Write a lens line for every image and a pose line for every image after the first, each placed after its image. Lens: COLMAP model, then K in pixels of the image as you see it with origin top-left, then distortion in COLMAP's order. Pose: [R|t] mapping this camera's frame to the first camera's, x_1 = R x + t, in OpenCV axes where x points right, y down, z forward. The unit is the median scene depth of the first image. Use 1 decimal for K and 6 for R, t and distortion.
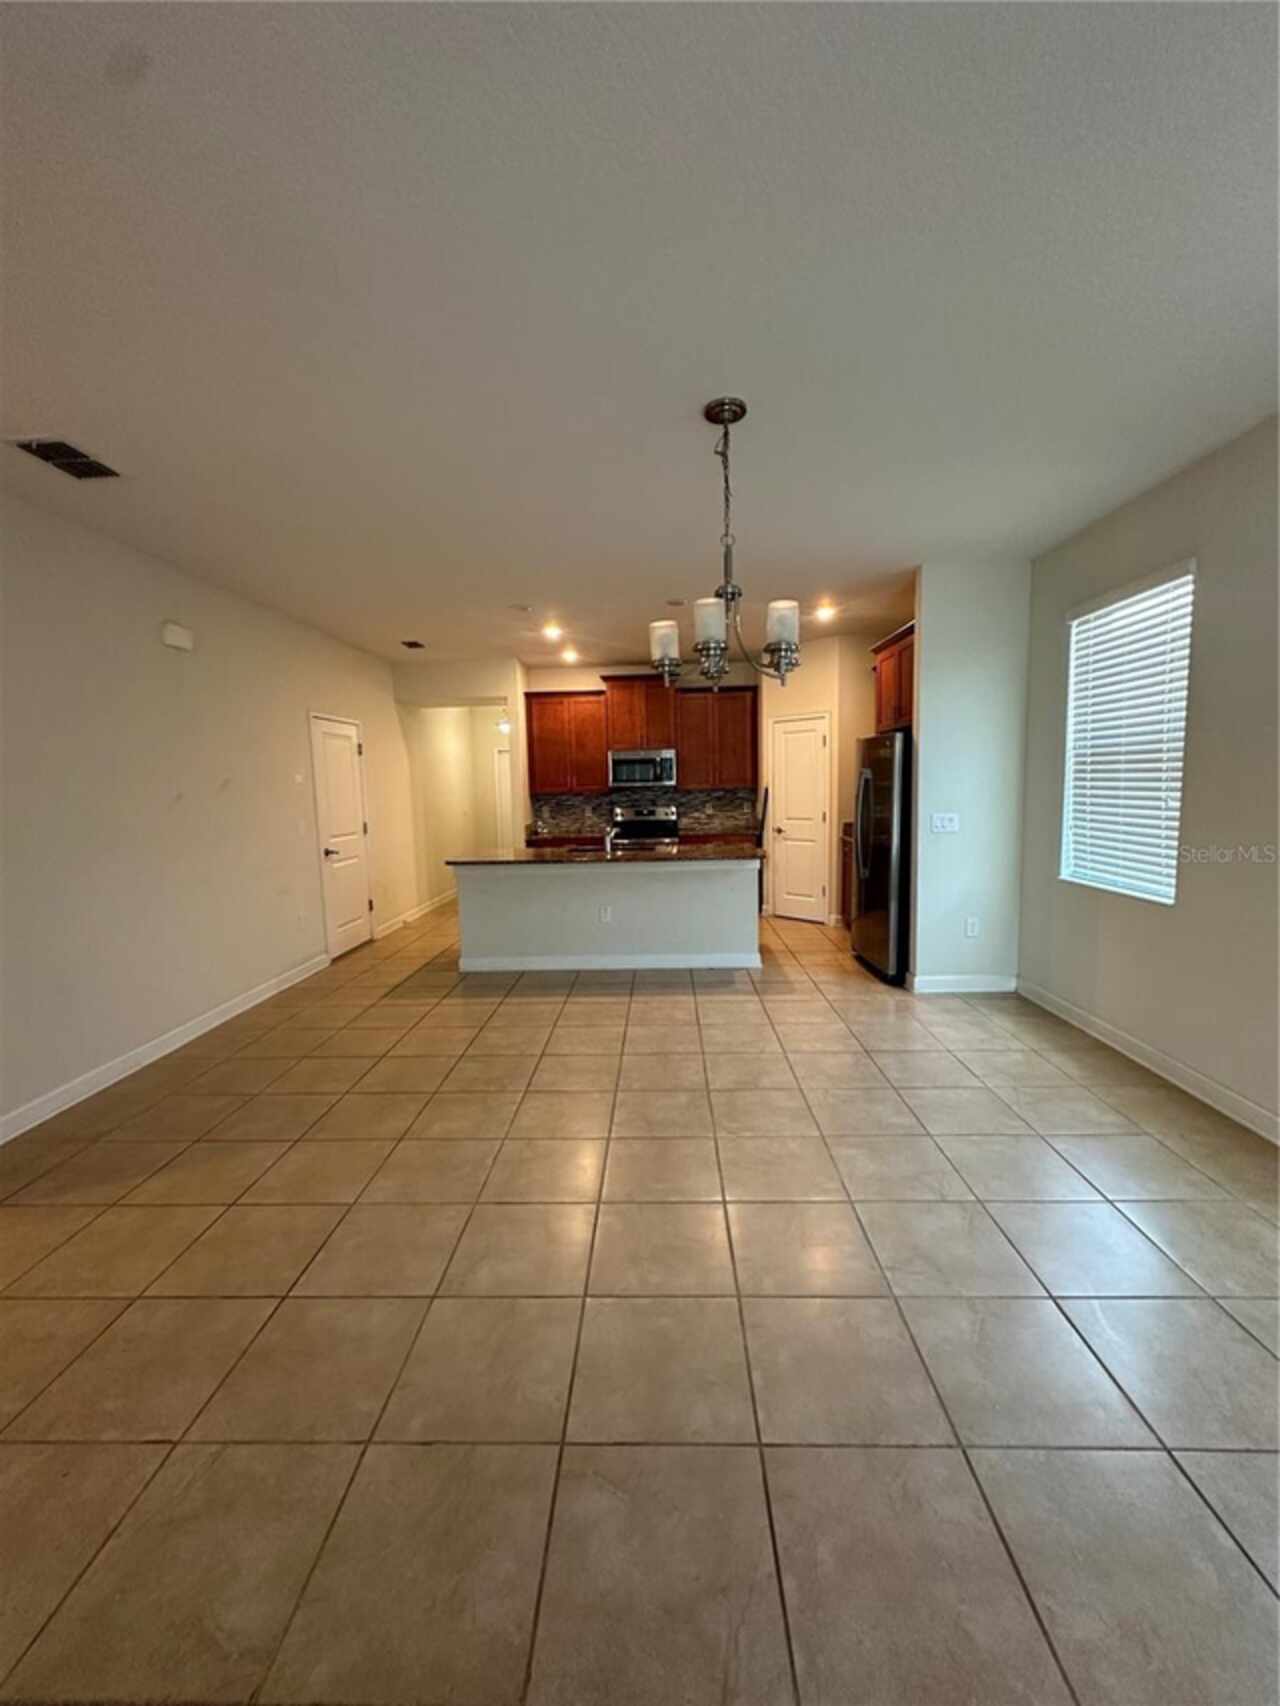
lens RADIAL K [[680.3, 0, 637.8], [0, 680.3, 853.6], [0, 0, 1]] dist [-0.001182, 0.000221]
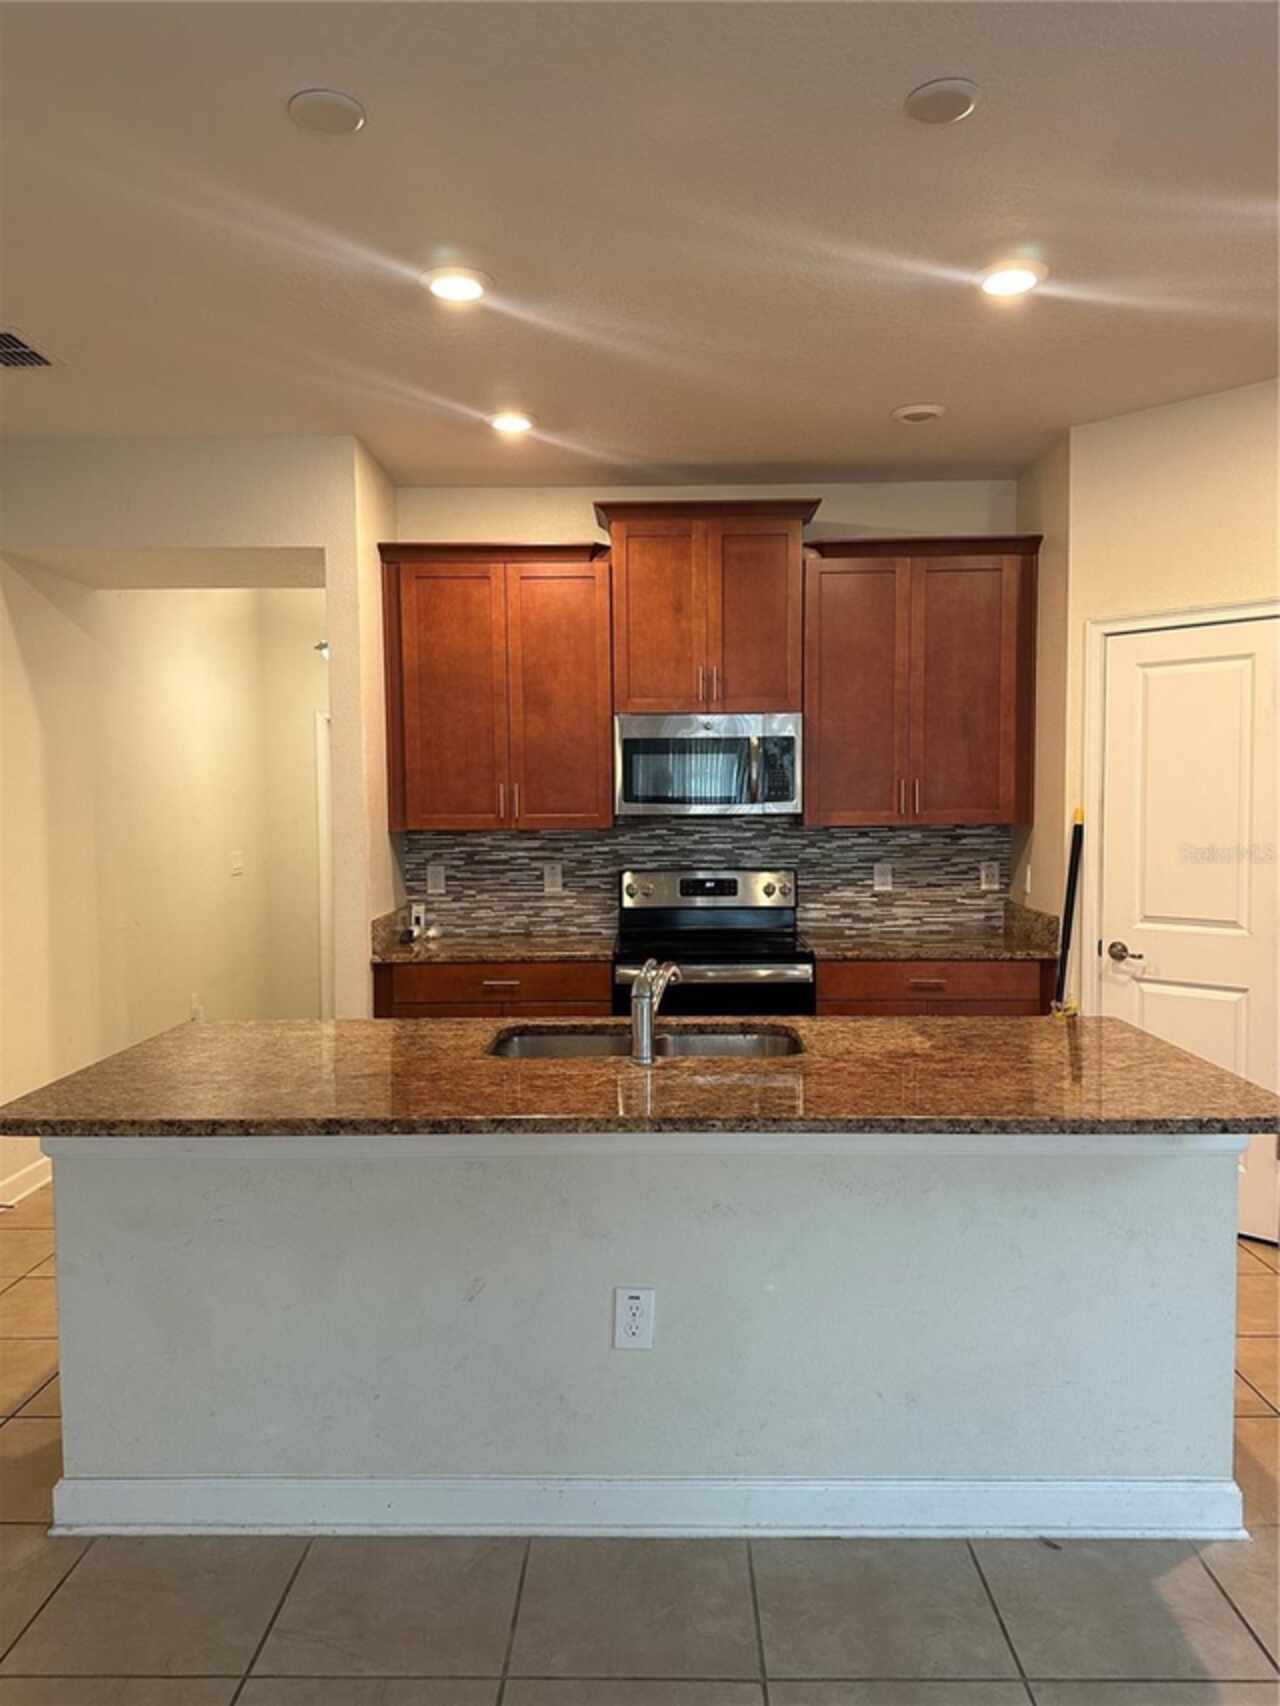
lens RADIAL K [[1200.7, 0, 640.4], [0, 1200.7, 856.5], [0, 0, 1]] dist [-0.008820, -0.003902]
pose [[0.999750, 0.015676, 0.015970, -0.038130], [-0.014699, 0.998115, -0.059586, -0.039186], [-0.016874, 0.059336, 0.998095, 0.374816]]
